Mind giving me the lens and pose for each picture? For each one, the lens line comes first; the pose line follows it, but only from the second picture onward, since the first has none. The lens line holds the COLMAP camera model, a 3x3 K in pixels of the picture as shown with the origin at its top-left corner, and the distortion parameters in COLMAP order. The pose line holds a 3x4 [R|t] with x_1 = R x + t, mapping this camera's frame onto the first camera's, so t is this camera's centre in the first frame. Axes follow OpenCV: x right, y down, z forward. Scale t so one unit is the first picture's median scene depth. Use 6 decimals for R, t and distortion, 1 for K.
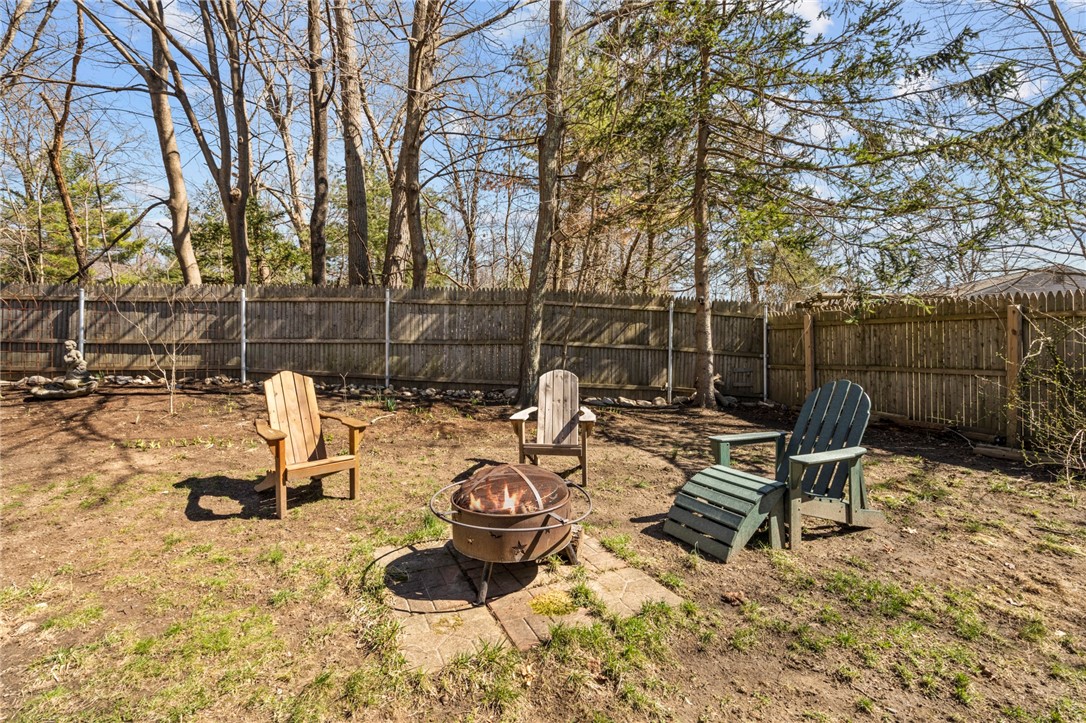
lens RADIAL K [[497.8, 0, 543.0], [0, 497.8, 361.5], [0, 0, 1]] dist [-0.001573, 0.000881]
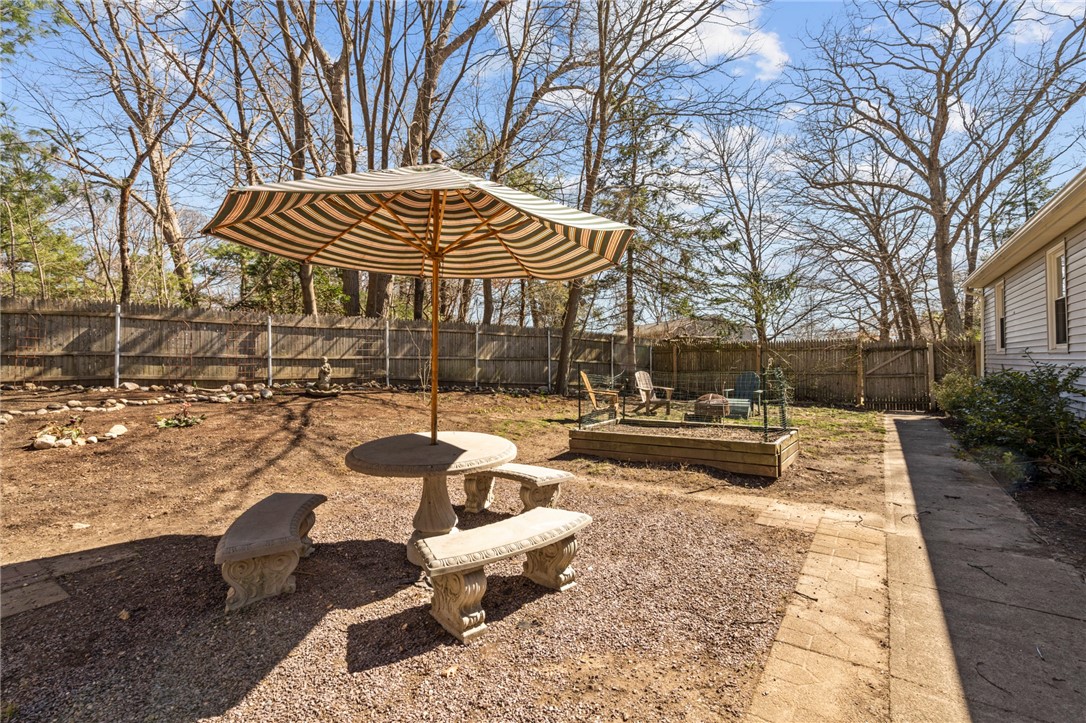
lens RADIAL K [[497.8, 0, 543.0], [0, 497.8, 361.5], [0, 0, 1]] dist [-0.001573, 0.000881]
pose [[0.864743, 0.003555, 0.502201, -0.922180], [0.015847, 0.999284, -0.034360, 0.024911], [-0.501964, 0.037671, 0.864068, -0.450625]]
